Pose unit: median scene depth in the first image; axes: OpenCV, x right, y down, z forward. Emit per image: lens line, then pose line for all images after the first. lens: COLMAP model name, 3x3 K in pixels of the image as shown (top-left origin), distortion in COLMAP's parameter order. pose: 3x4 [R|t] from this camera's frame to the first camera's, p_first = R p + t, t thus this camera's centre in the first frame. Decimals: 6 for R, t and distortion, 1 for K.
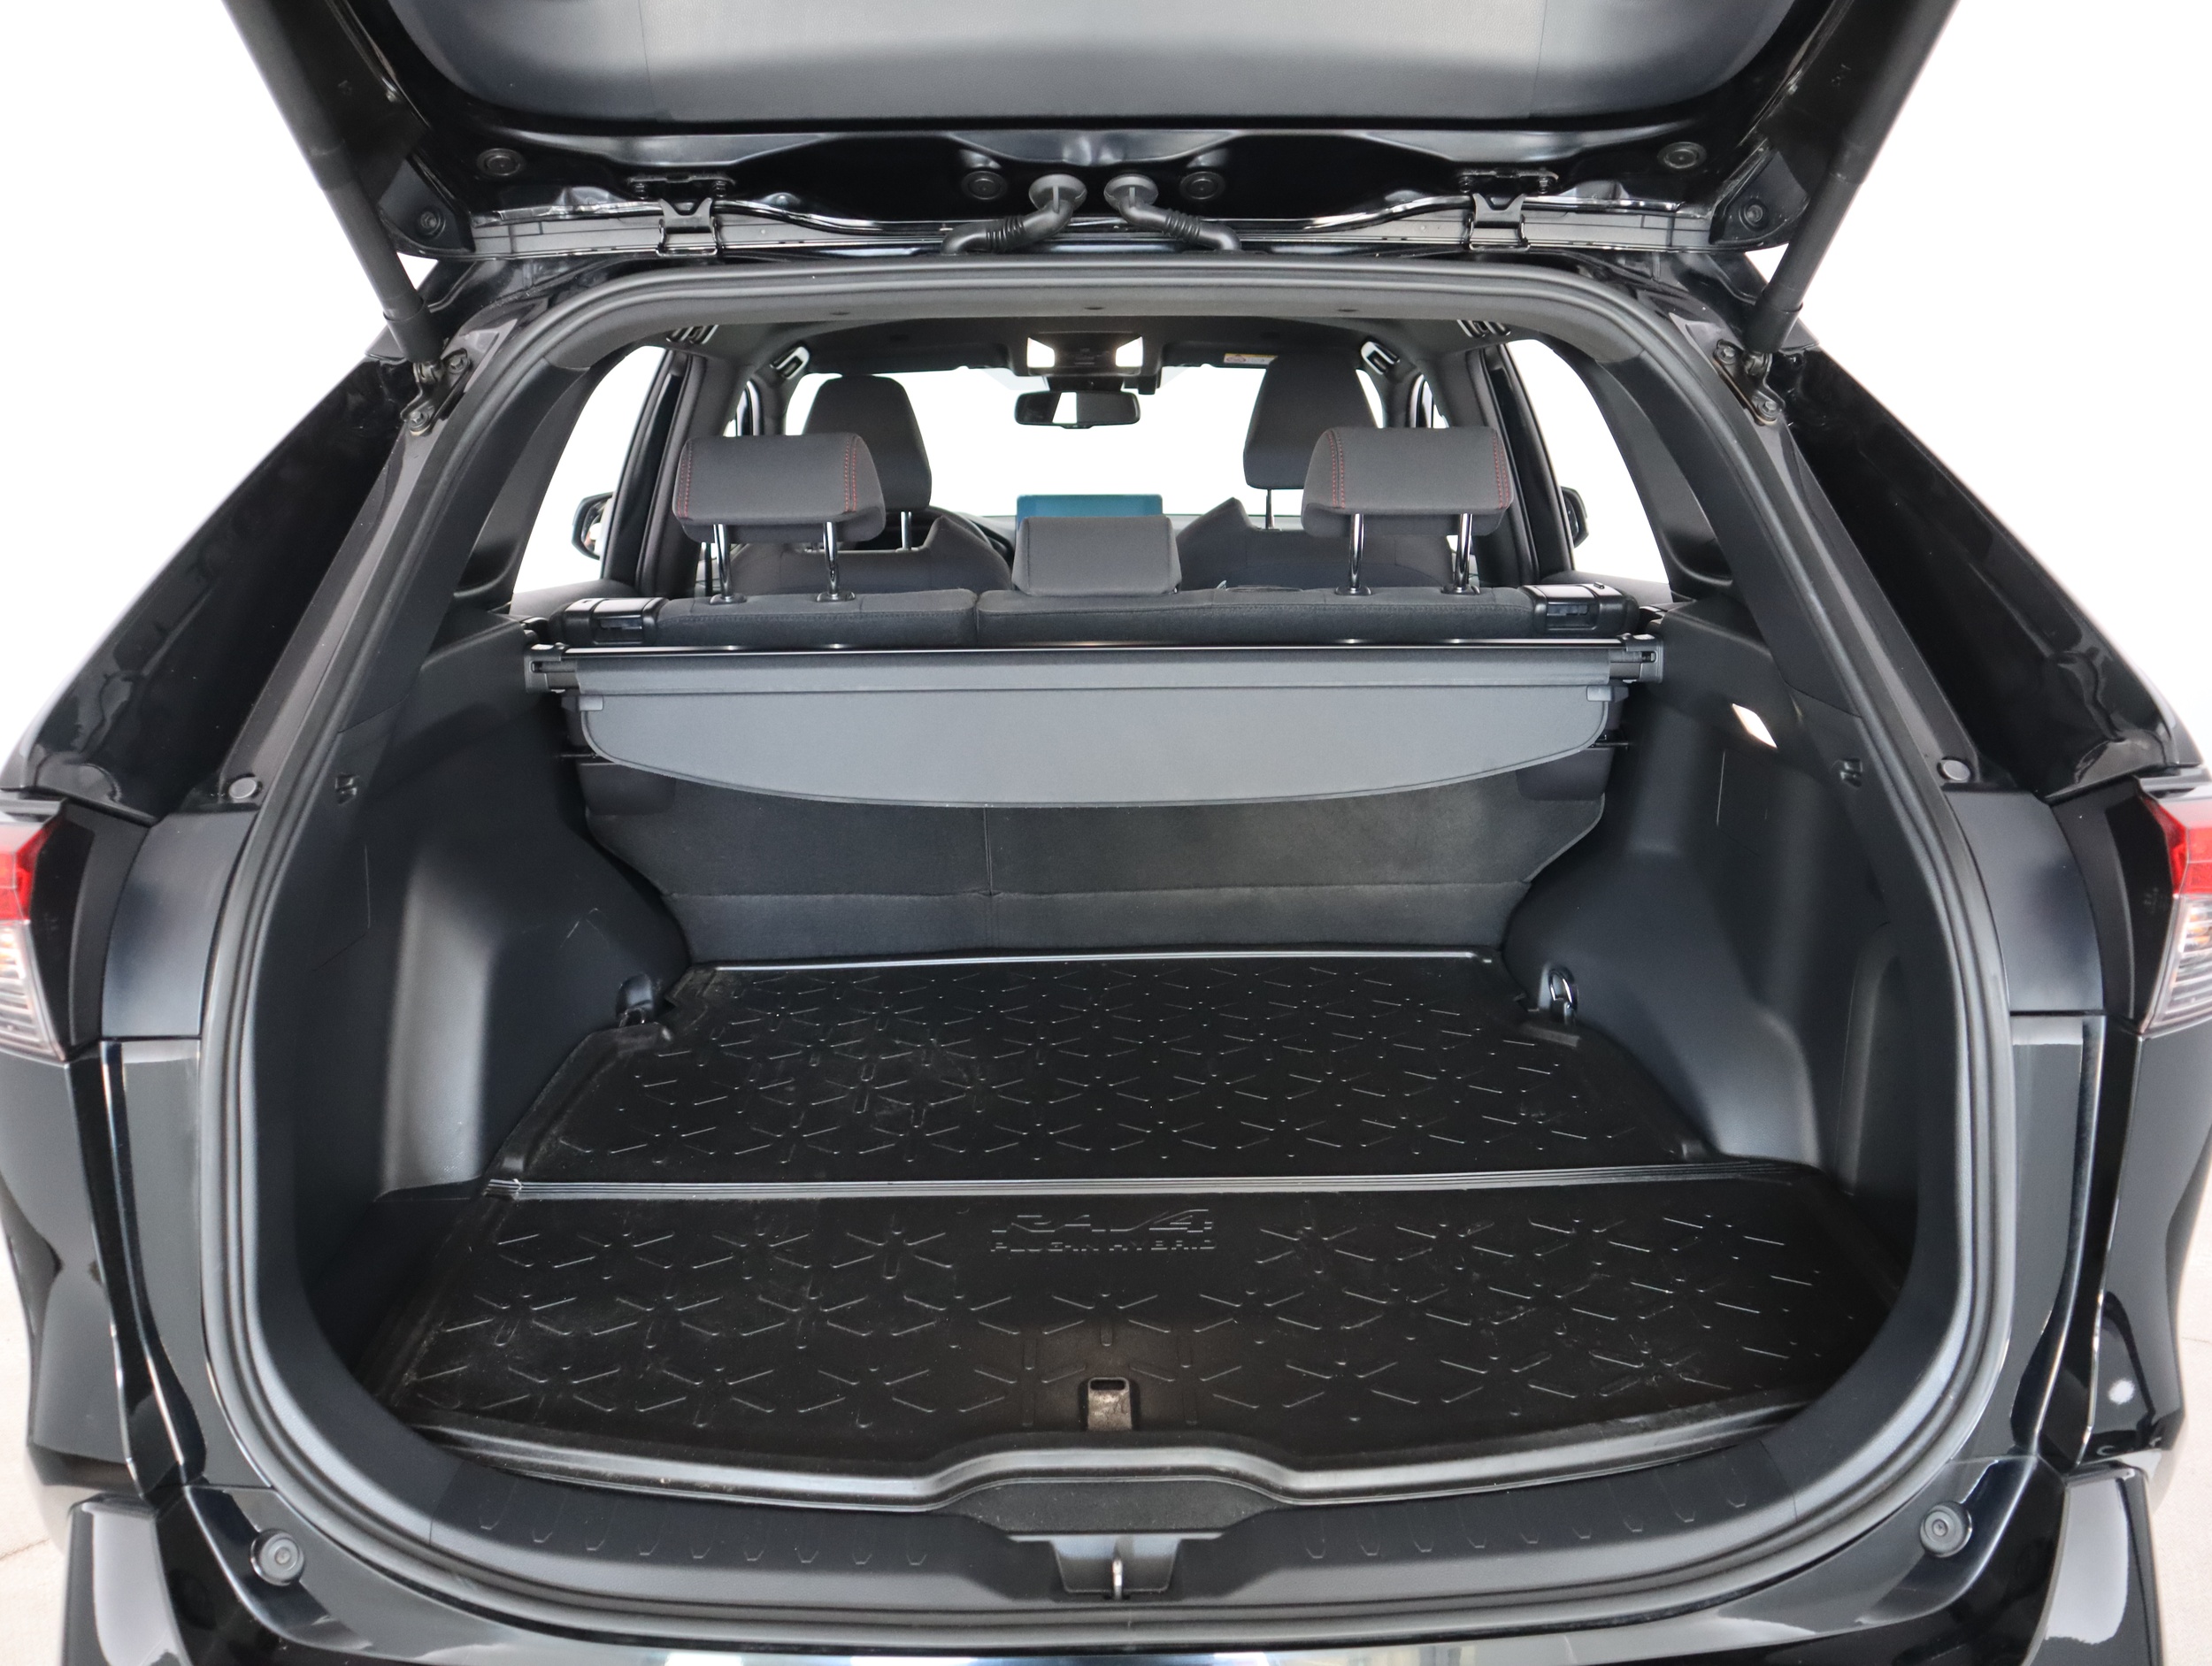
lens RADIAL K [[1683.3, 0, 1106.0], [0, 1683.3, 833.0], [0, 0, 1]] dist [-0.130221, 0.092165]
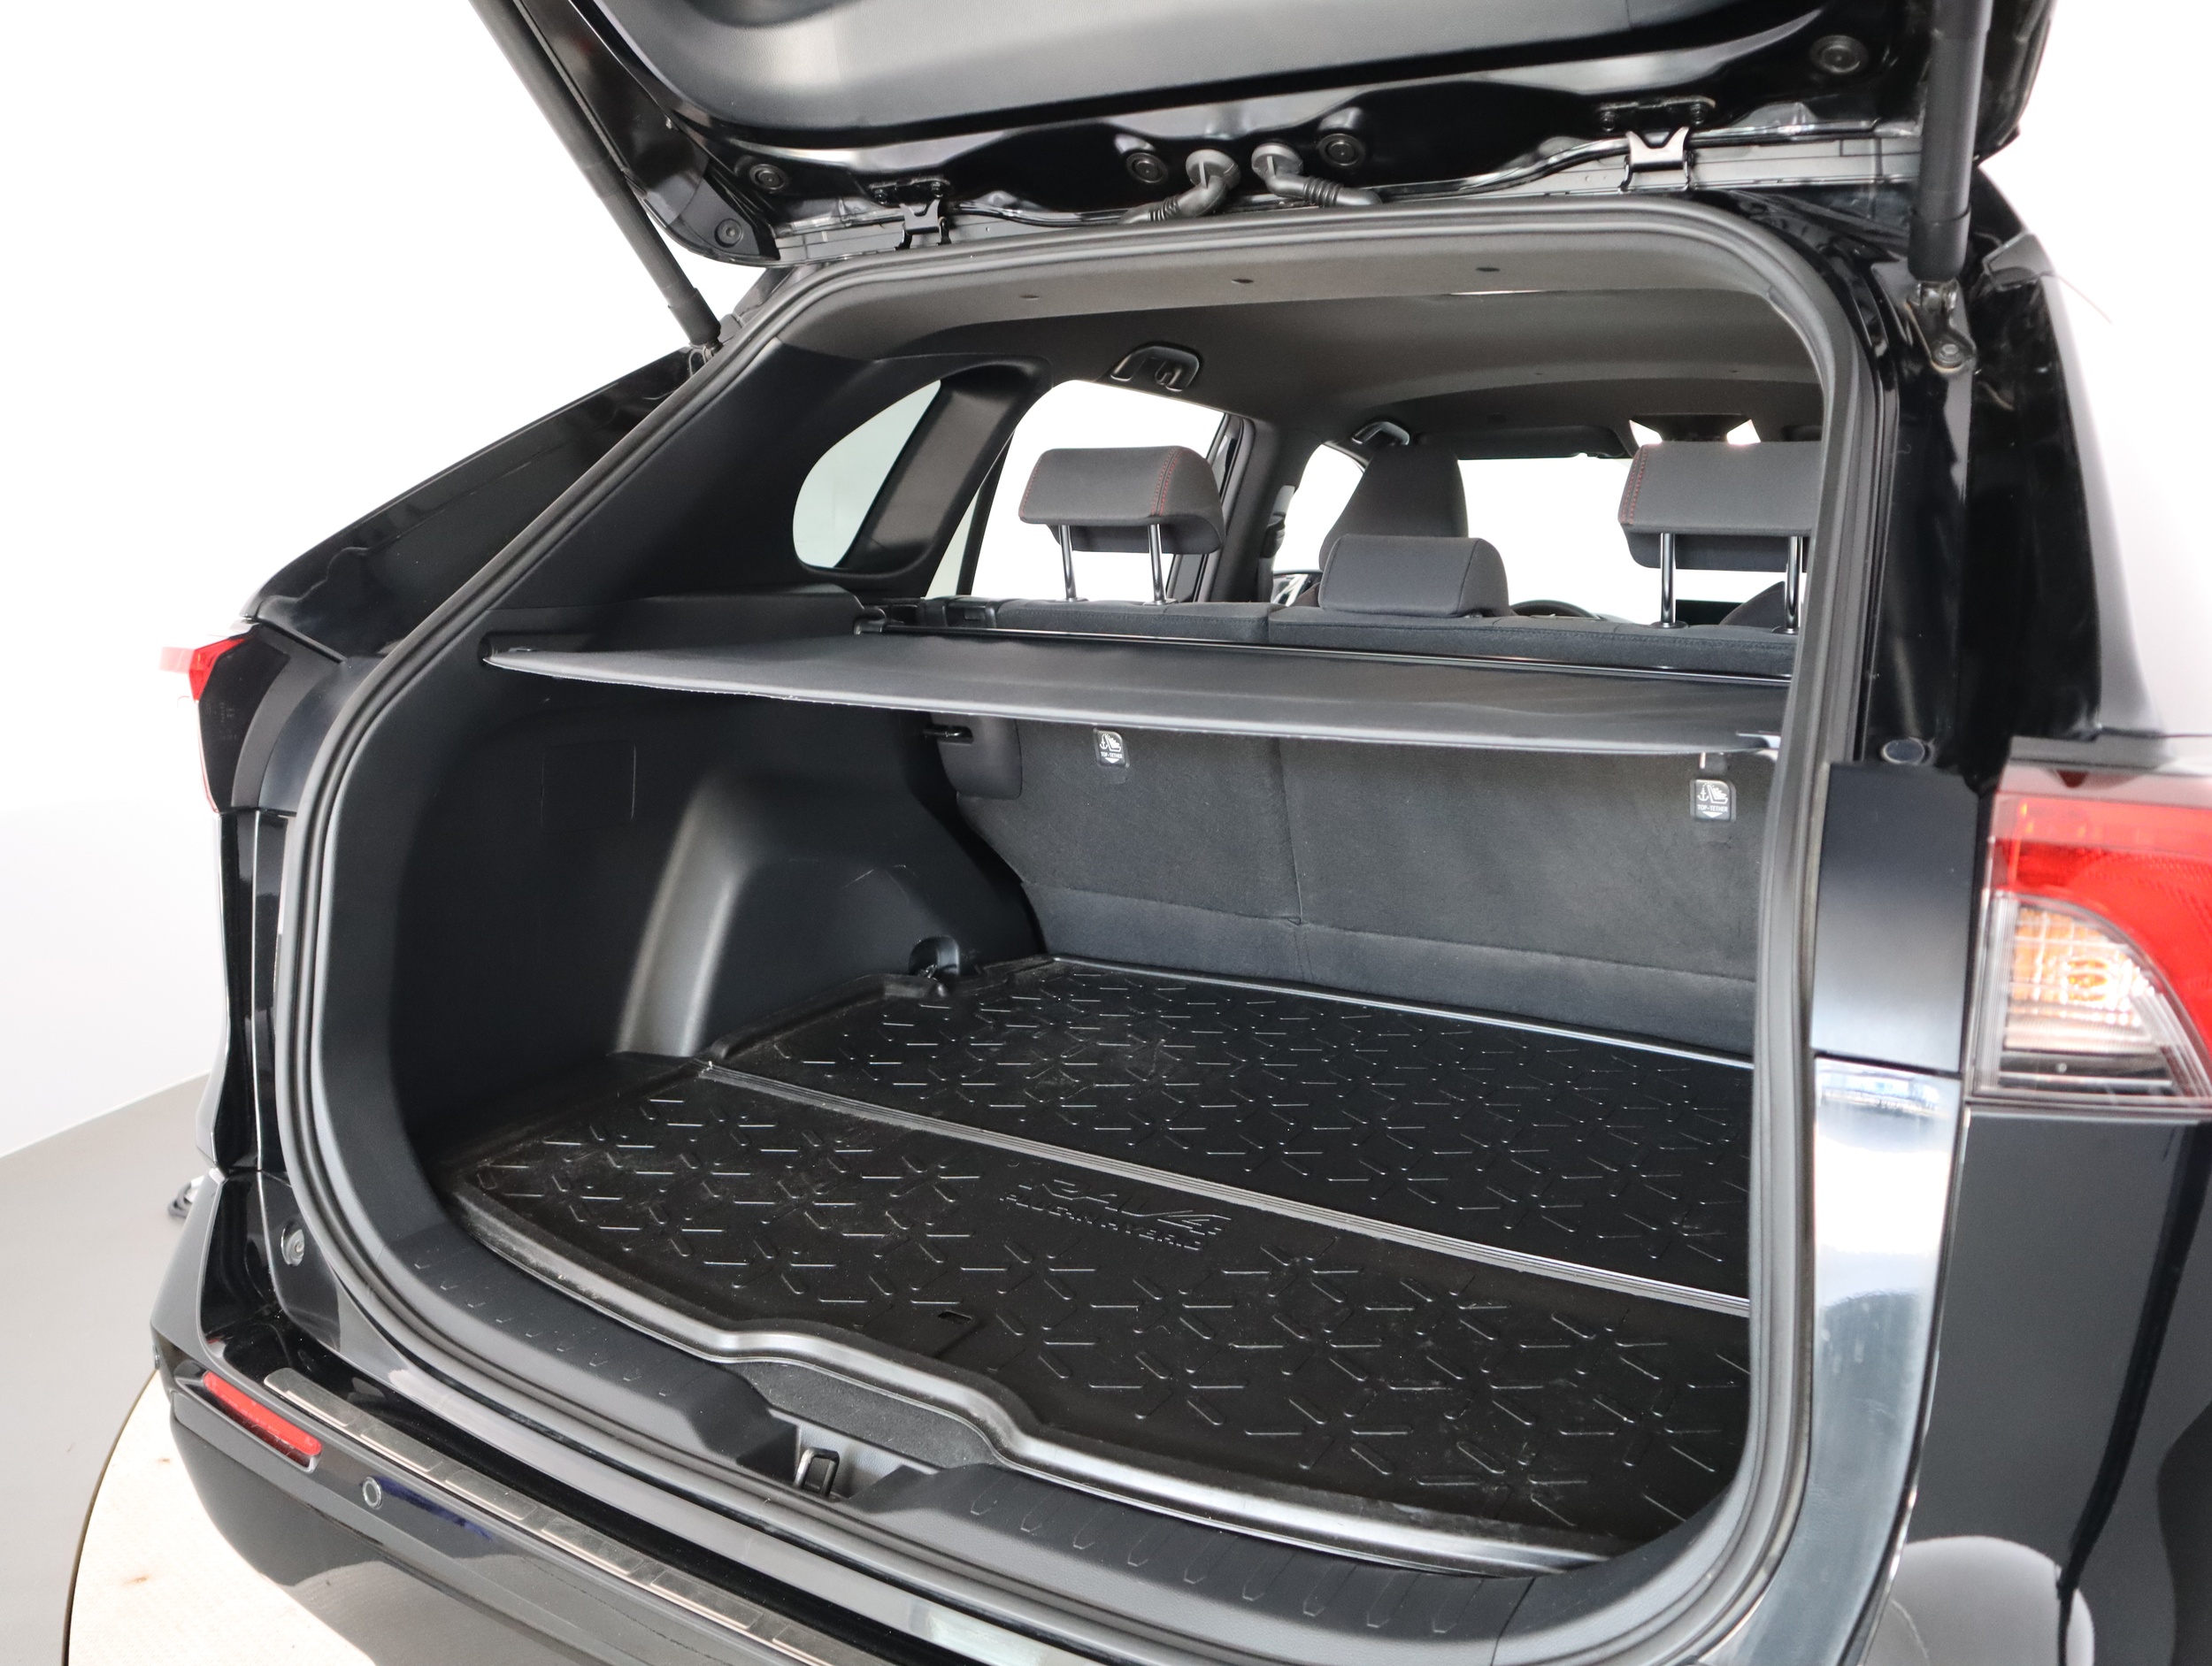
lens RADIAL K [[1683.3, 0, 1106.0], [0, 1683.3, 833.0], [0, 0, 1]] dist [-0.130221, 0.092165]
pose [[0.852737, 0.114051, -0.509737, 0.477108], [-0.161400, 0.985648, -0.049471, 0.074565], [0.496779, 0.124457, 0.858907, 0.147075]]
